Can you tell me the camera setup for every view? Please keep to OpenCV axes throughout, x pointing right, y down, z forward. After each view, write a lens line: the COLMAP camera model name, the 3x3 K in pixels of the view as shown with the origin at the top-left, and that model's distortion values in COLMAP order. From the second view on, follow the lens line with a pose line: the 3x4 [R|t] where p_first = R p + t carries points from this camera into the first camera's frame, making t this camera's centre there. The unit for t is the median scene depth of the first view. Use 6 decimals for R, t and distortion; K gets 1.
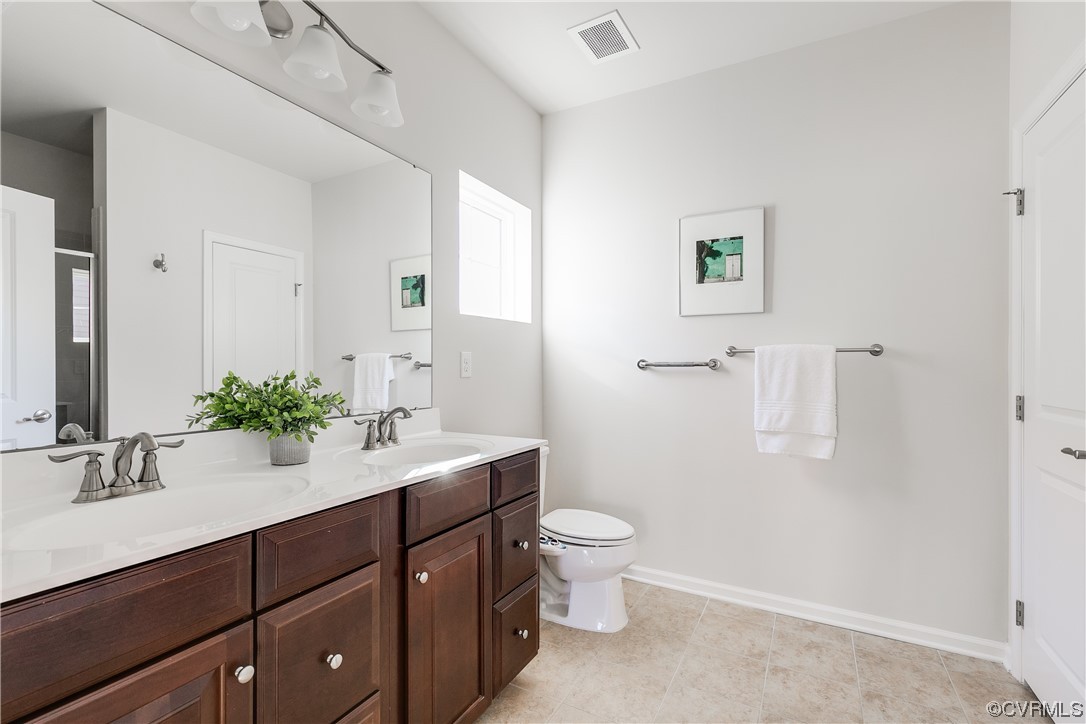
lens RADIAL K [[494.2, 0, 545.8], [0, 494.2, 364.9], [0, 0, 1]] dist [-0.002409, -0.000889]
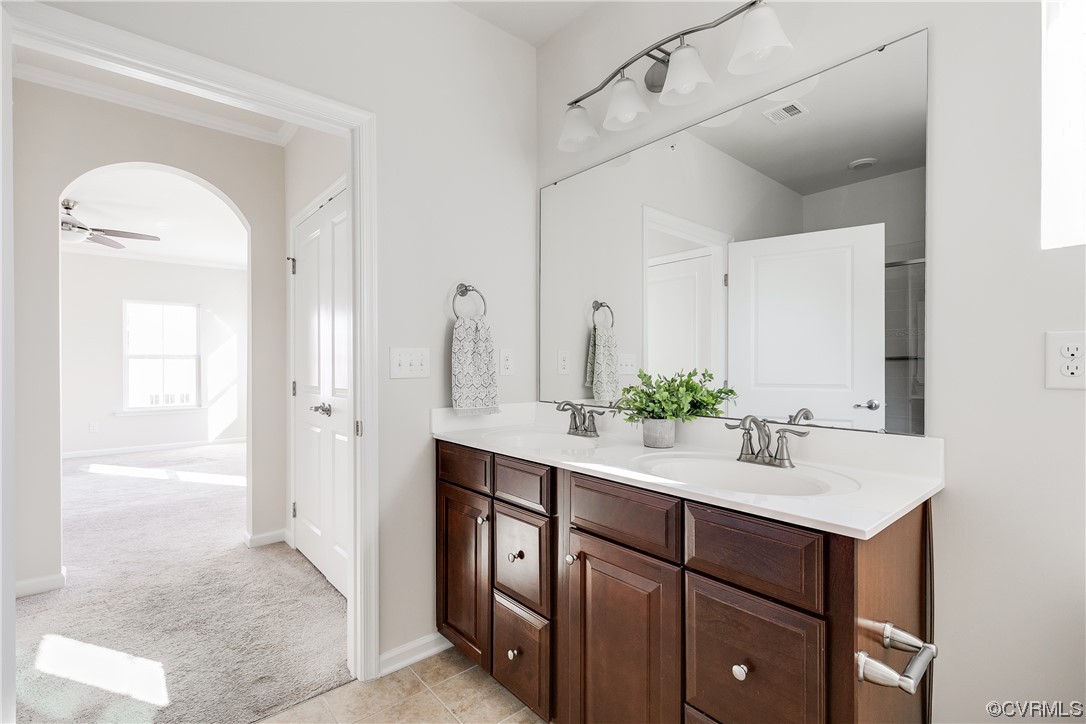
lens RADIAL K [[494.2, 0, 547.2], [0, 494.2, 365.7], [0, 0, 1]] dist [-0.002409, -0.000889]
pose [[-0.355597, 0.002967, -0.934635, 0.634145], [0.006586, 0.999978, 0.000669, 0.001884], [0.934616, -0.005918, -0.355609, 1.083394]]
